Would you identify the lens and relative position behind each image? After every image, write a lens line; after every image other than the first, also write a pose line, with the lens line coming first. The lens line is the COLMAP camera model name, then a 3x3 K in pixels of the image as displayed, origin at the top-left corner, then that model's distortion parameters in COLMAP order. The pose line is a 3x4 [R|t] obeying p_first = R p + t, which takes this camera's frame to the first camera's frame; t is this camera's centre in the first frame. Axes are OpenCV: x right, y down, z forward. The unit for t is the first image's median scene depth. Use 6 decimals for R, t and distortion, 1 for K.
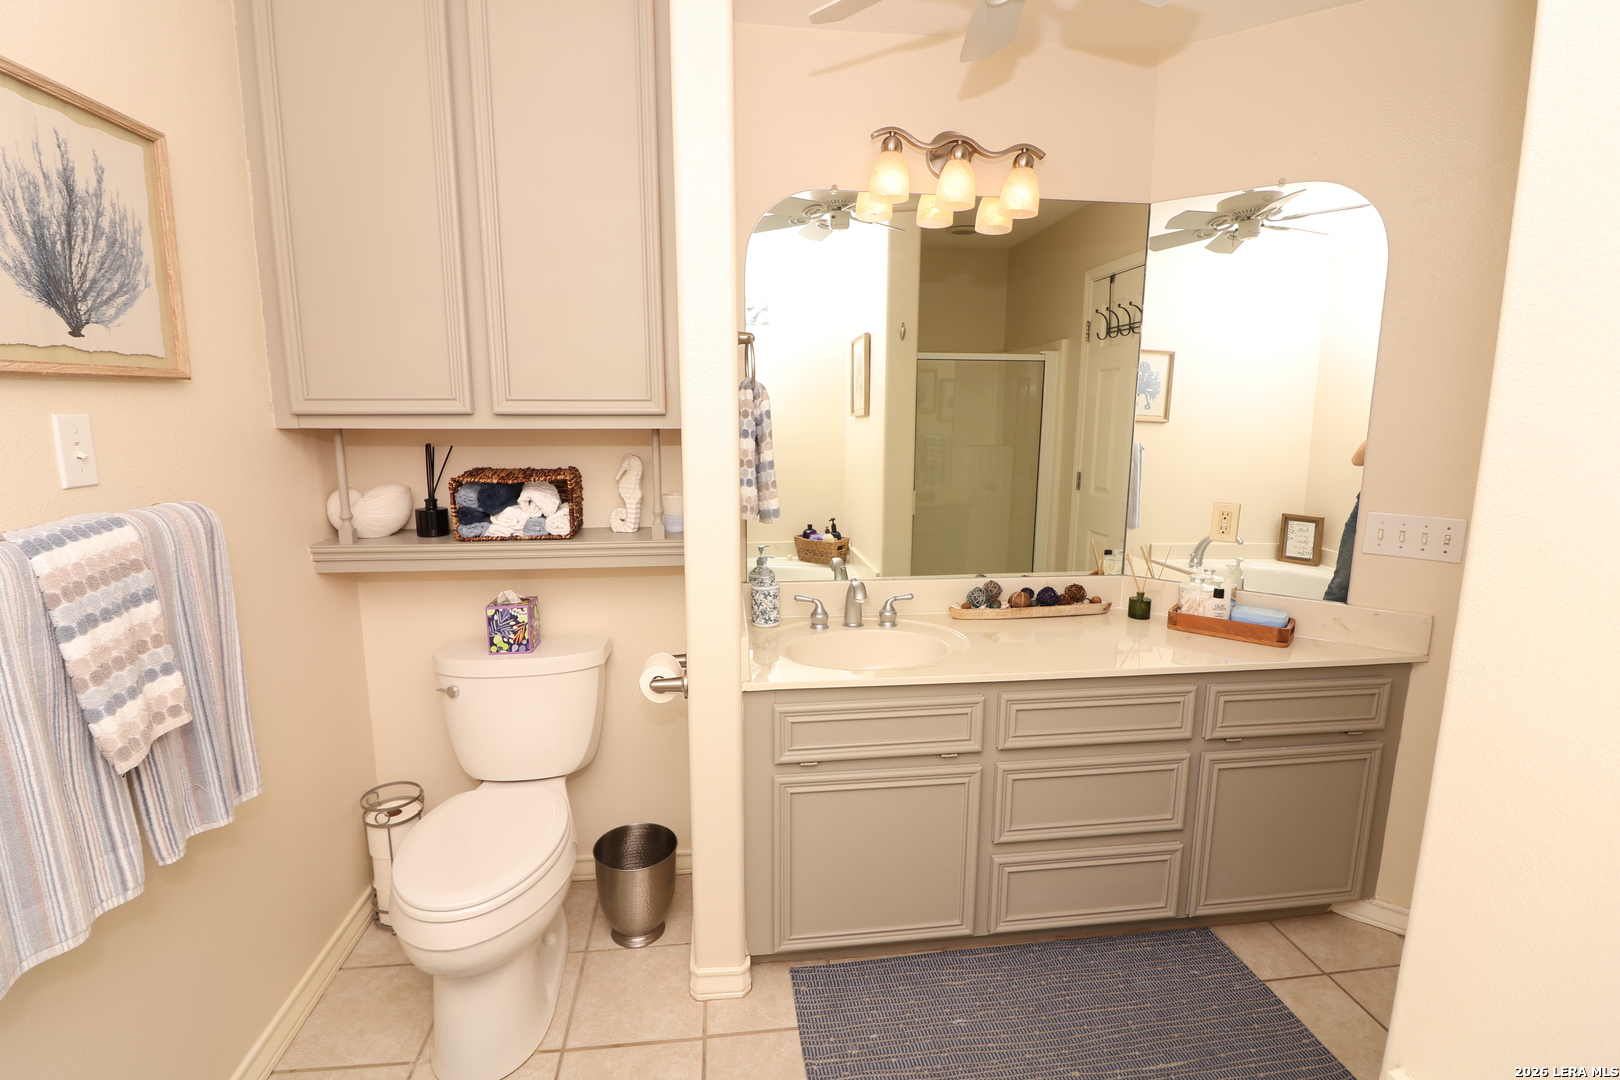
lens RADIAL K [[748.8, 0, 813.5], [0, 748.8, 546.2], [0, 0, 1]] dist [-0.009704, -0.009152]
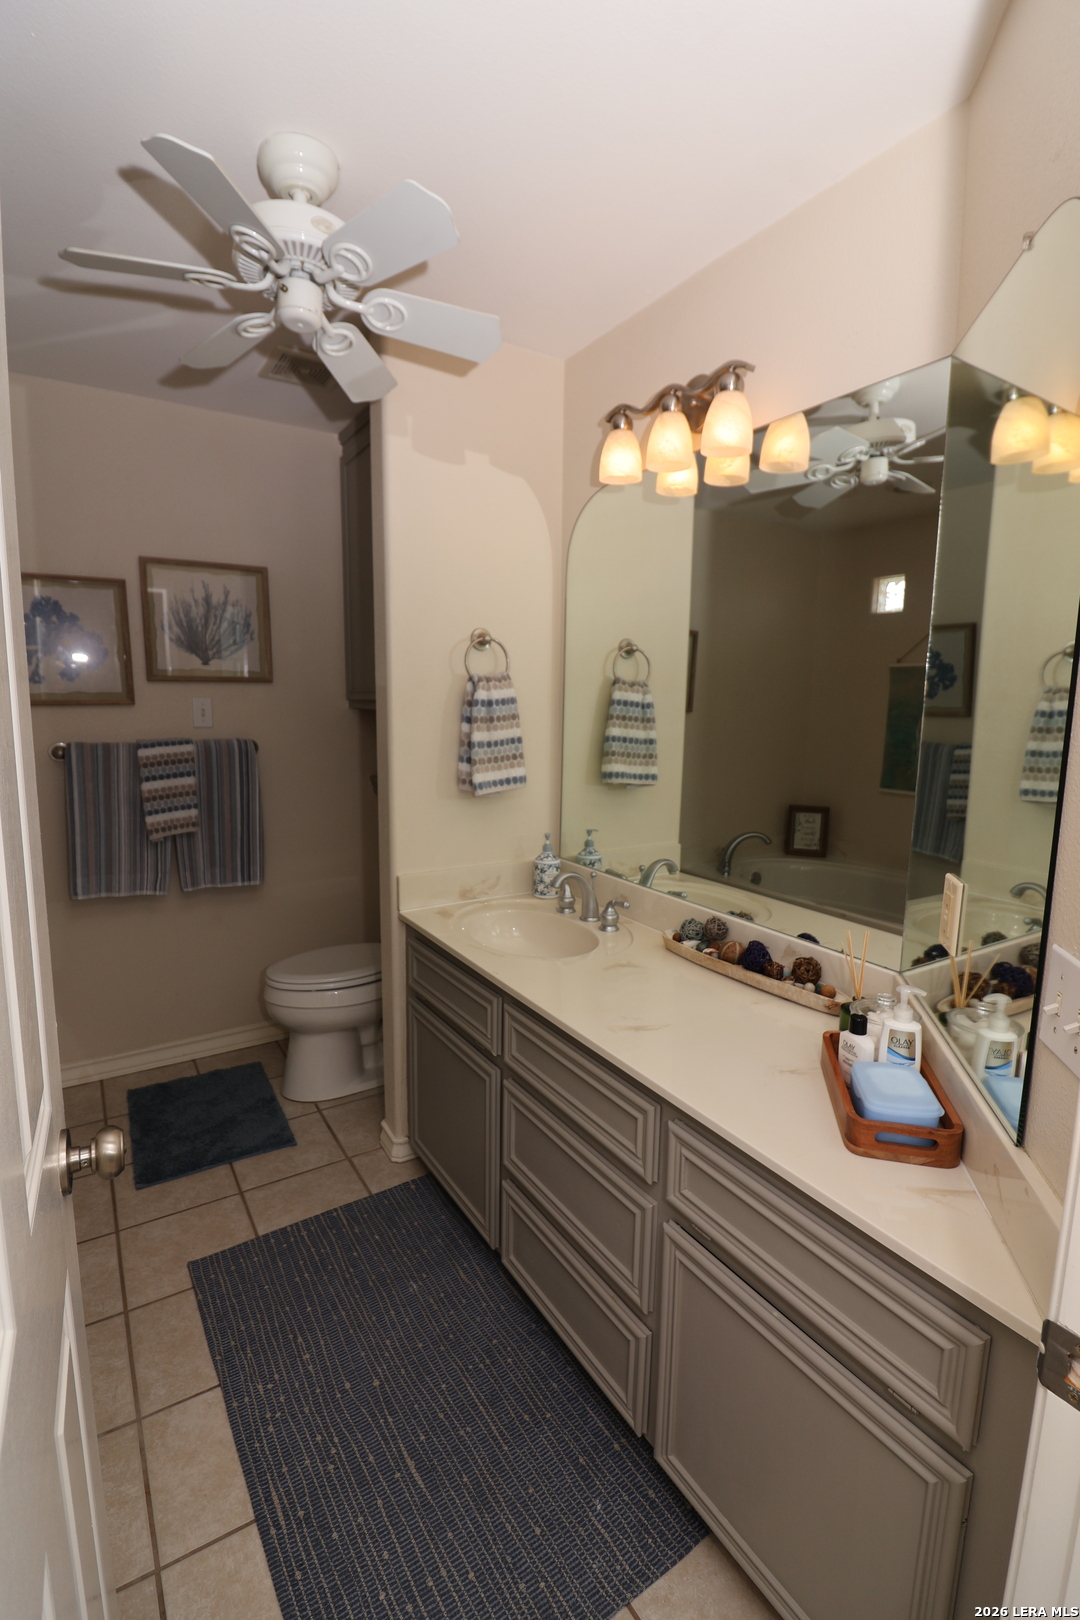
lens RADIAL K [[748.8, 0, 538.0], [0, 748.8, 810.5], [0, 0, 1]] dist [-0.009704, -0.009152]
pose [[0.424045, 0.135610, -0.895431, 1.706533], [-0.173559, 0.982568, 0.066615, -0.169337], [0.888855, 0.127162, 0.440189, 0.951225]]
